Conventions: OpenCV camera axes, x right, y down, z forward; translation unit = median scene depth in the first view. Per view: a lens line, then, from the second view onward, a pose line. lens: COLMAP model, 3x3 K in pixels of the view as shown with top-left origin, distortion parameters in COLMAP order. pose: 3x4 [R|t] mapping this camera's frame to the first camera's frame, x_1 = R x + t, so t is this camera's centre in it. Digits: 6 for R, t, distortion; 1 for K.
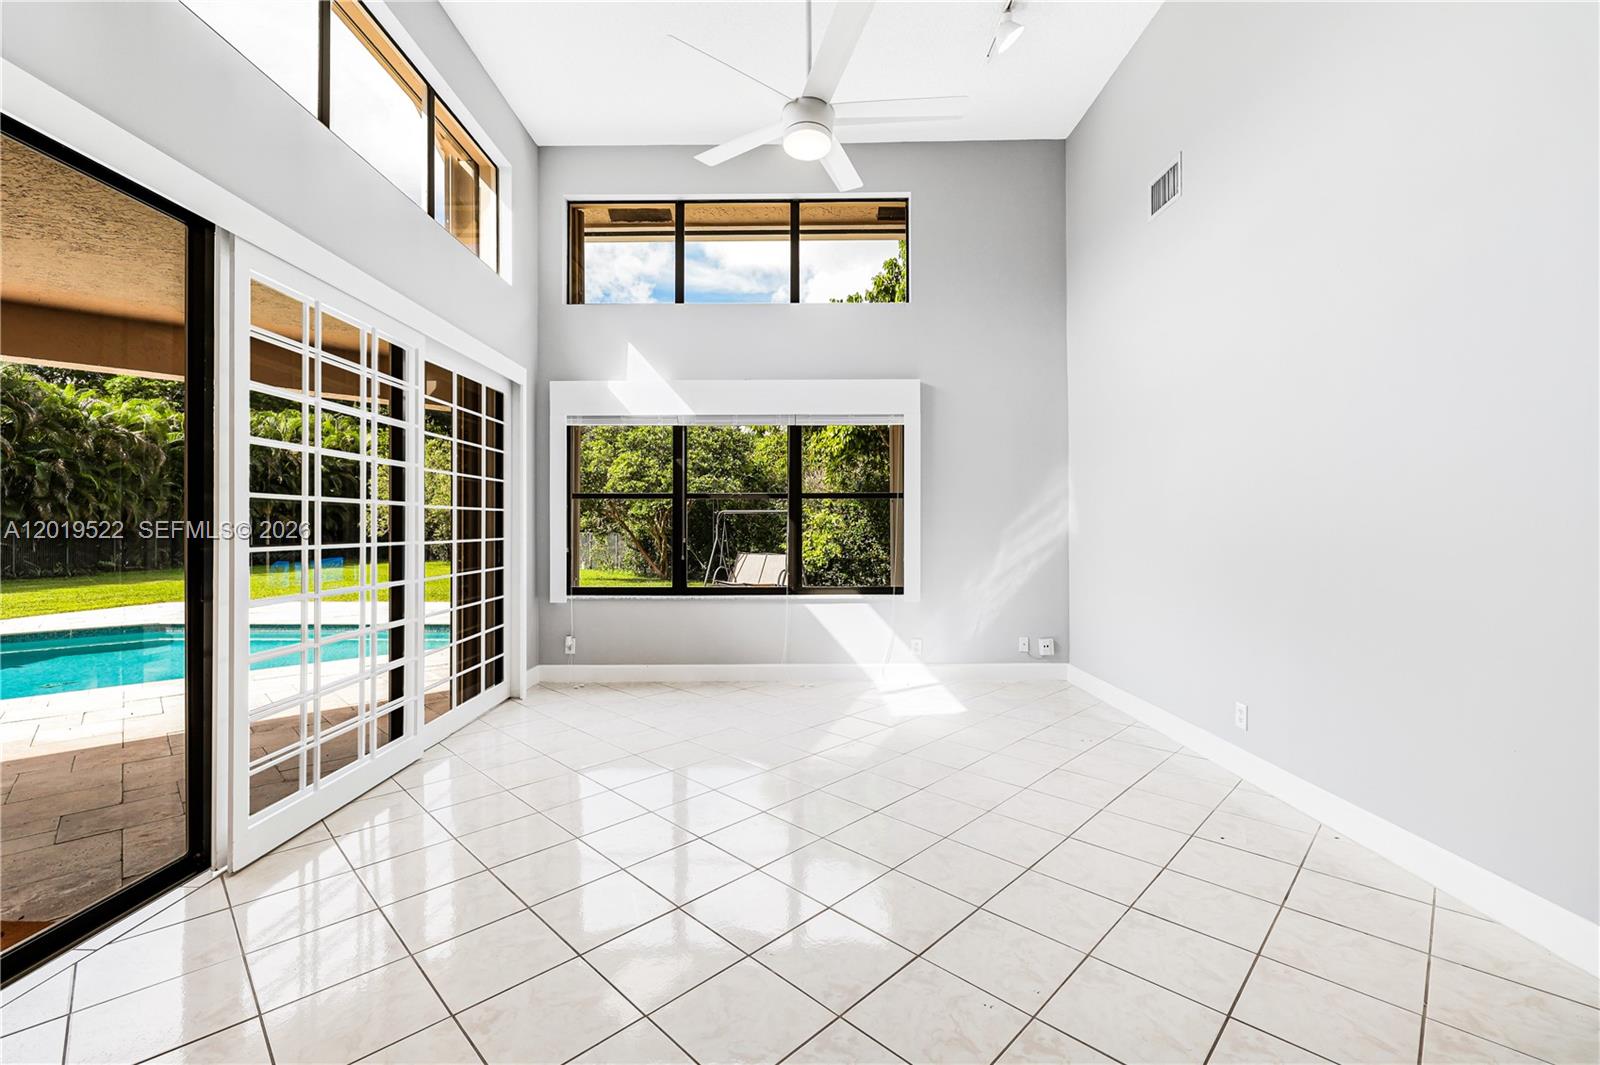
lens RADIAL K [[673.4, 0, 791.3], [0, 673.4, 523.7], [0, 0, 1]] dist [-0.003669, 0.001731]
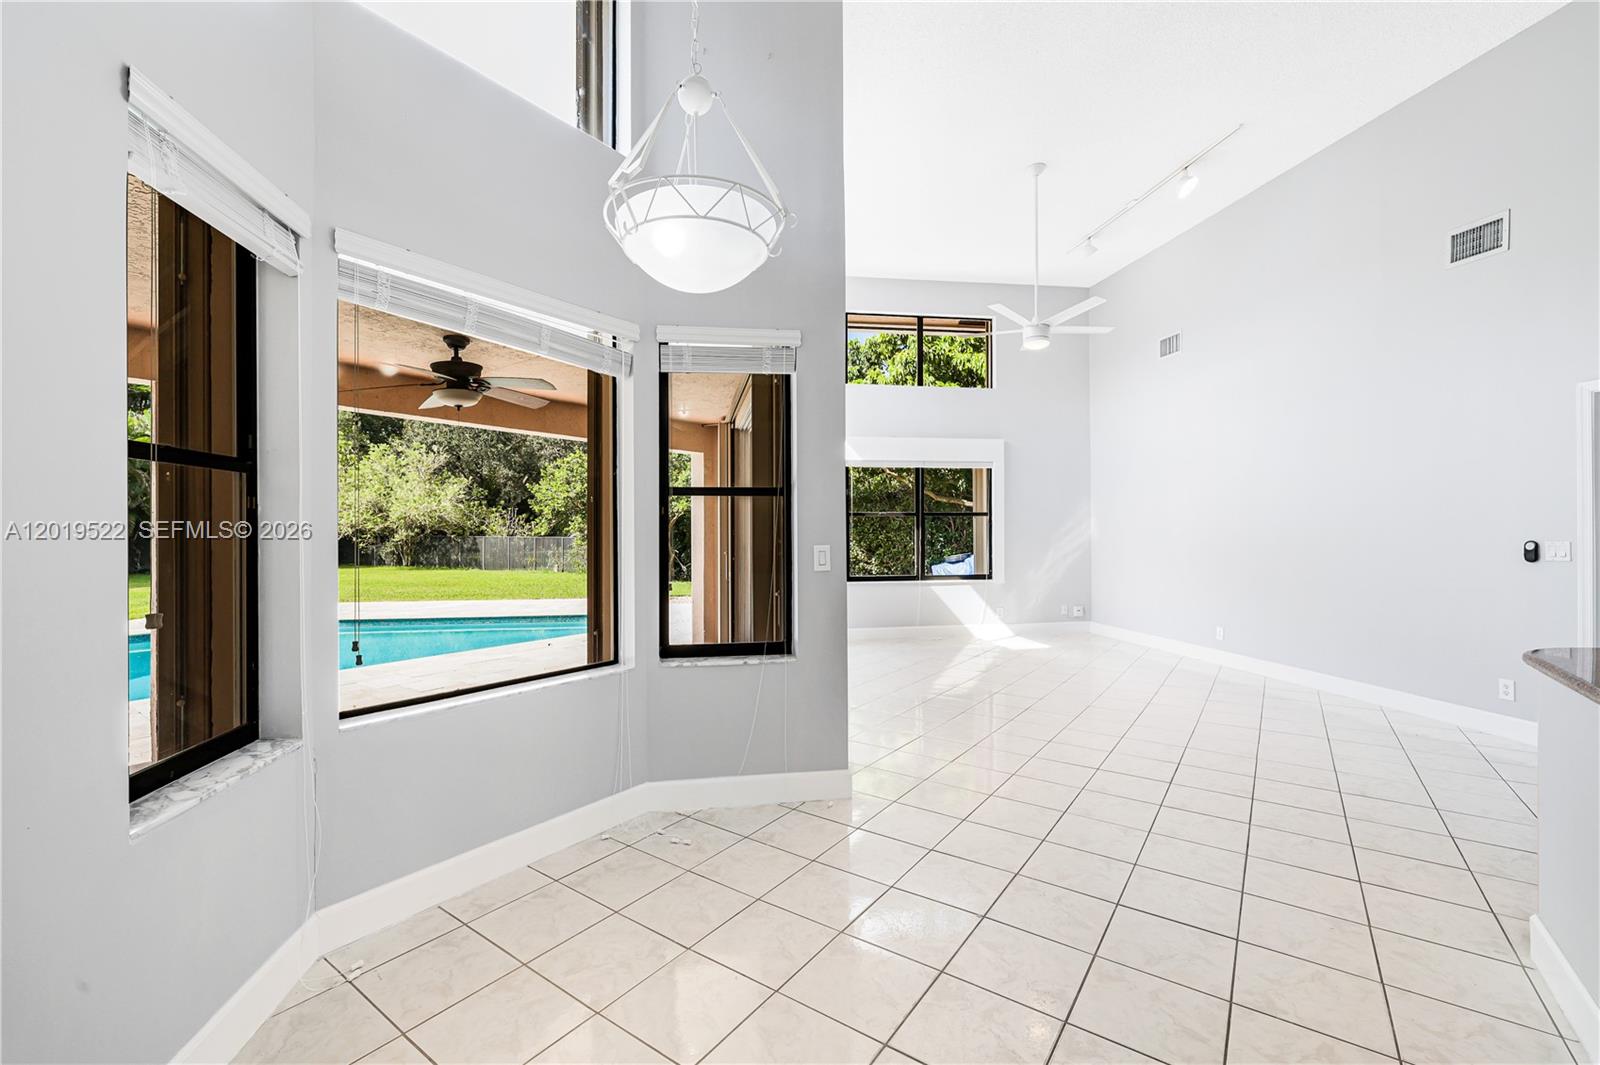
lens RADIAL K [[673.4, 0, 781.1], [0, 673.4, 530.9], [0, 0, 1]] dist [-0.003669, 0.001731]
pose [[0.988799, 0.000232, 0.149254, -0.521261], [-0.001347, 0.999972, 0.007370, -0.015529], [-0.149248, -0.007489, 0.988771, -0.434243]]
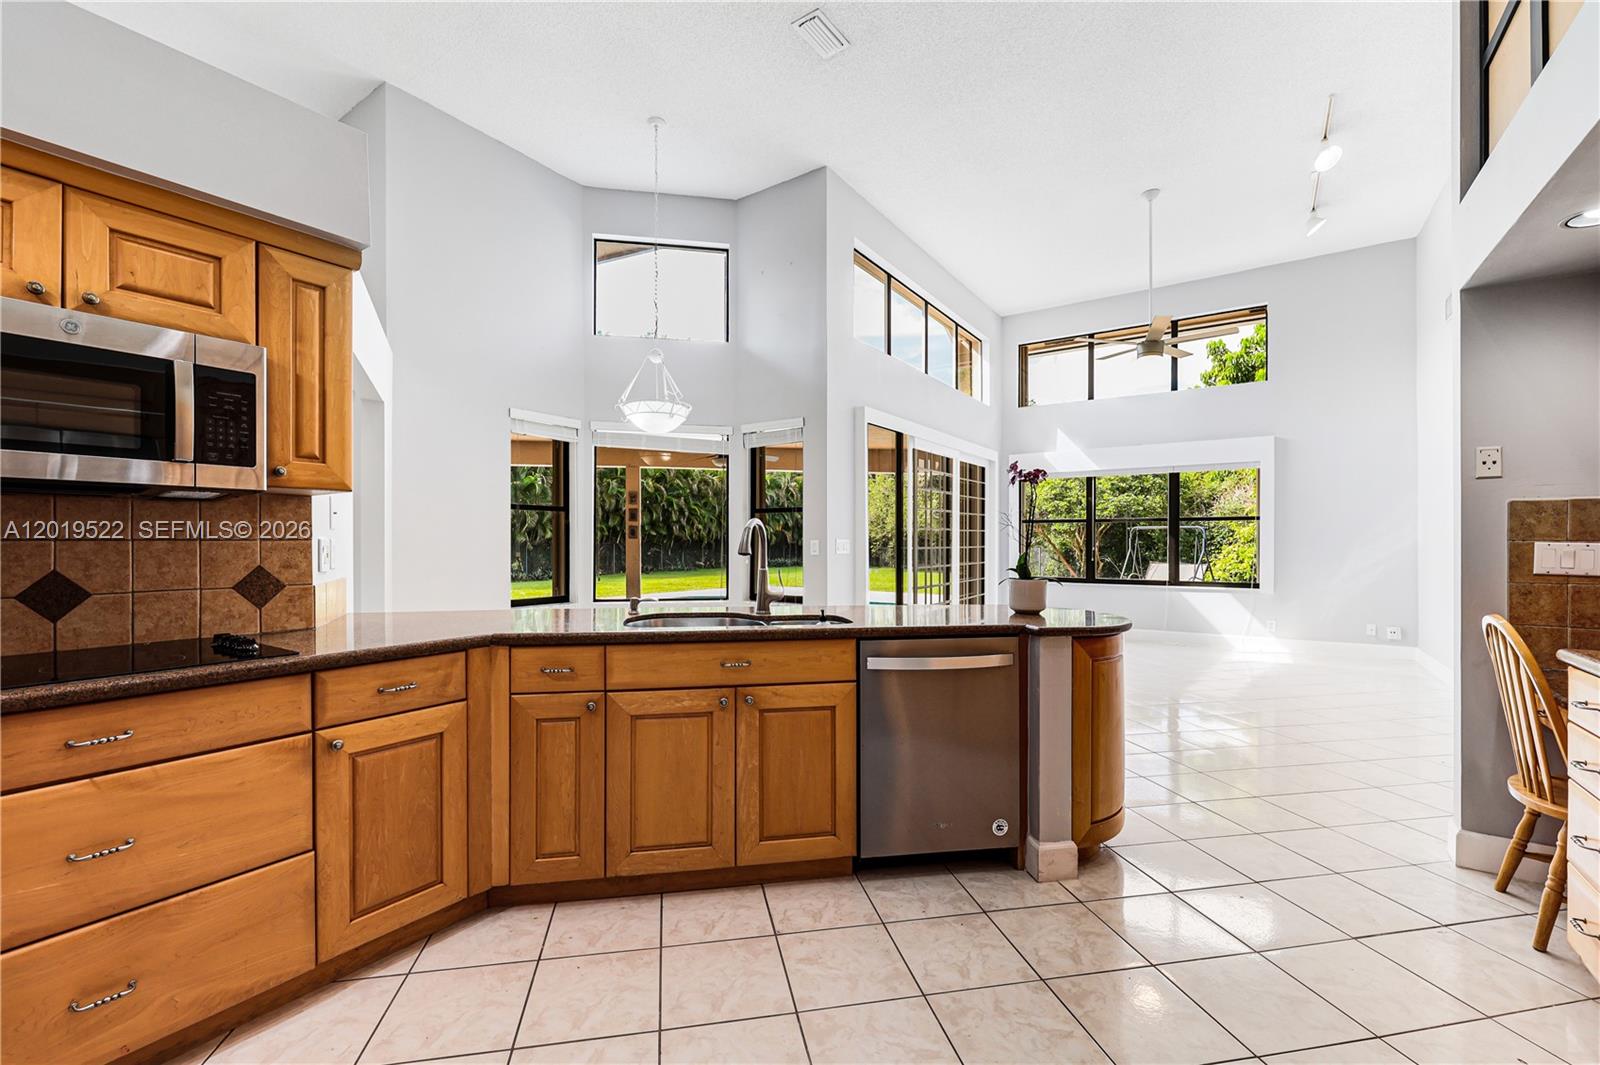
lens RADIAL K [[673.4, 0, 791.7], [0, 673.4, 535.5], [0, 0, 1]] dist [-0.003669, 0.001731]
pose [[0.824881, -0.001232, -0.565306, 0.147506], [-0.000084, 0.999997, -0.002302, -0.003377], [0.565307, 0.001946, 0.824878, -0.699812]]
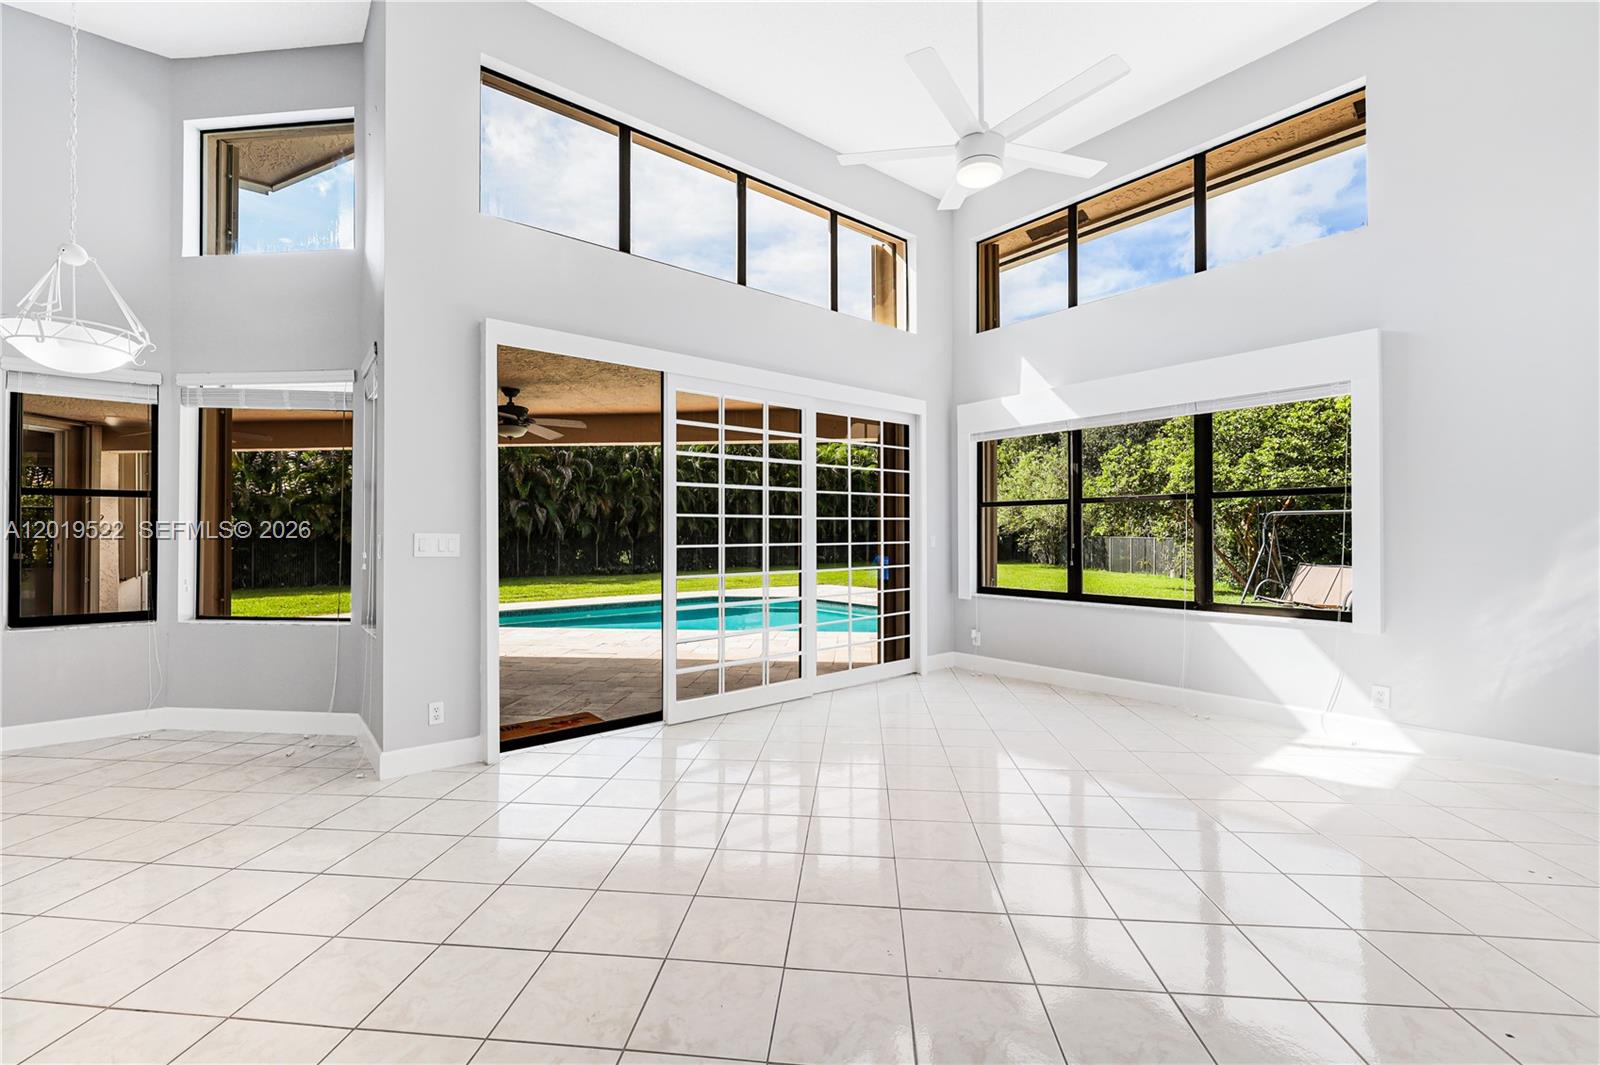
lens RADIAL K [[673.4, 0, 784.2], [0, 673.4, 522.2], [0, 0, 1]] dist [-0.003669, 0.001731]
pose [[0.631601, -0.012560, -0.775192, 0.332934], [0.005582, 0.999917, -0.011654, -0.000747], [0.775274, 0.003034, 0.631618, 0.042221]]
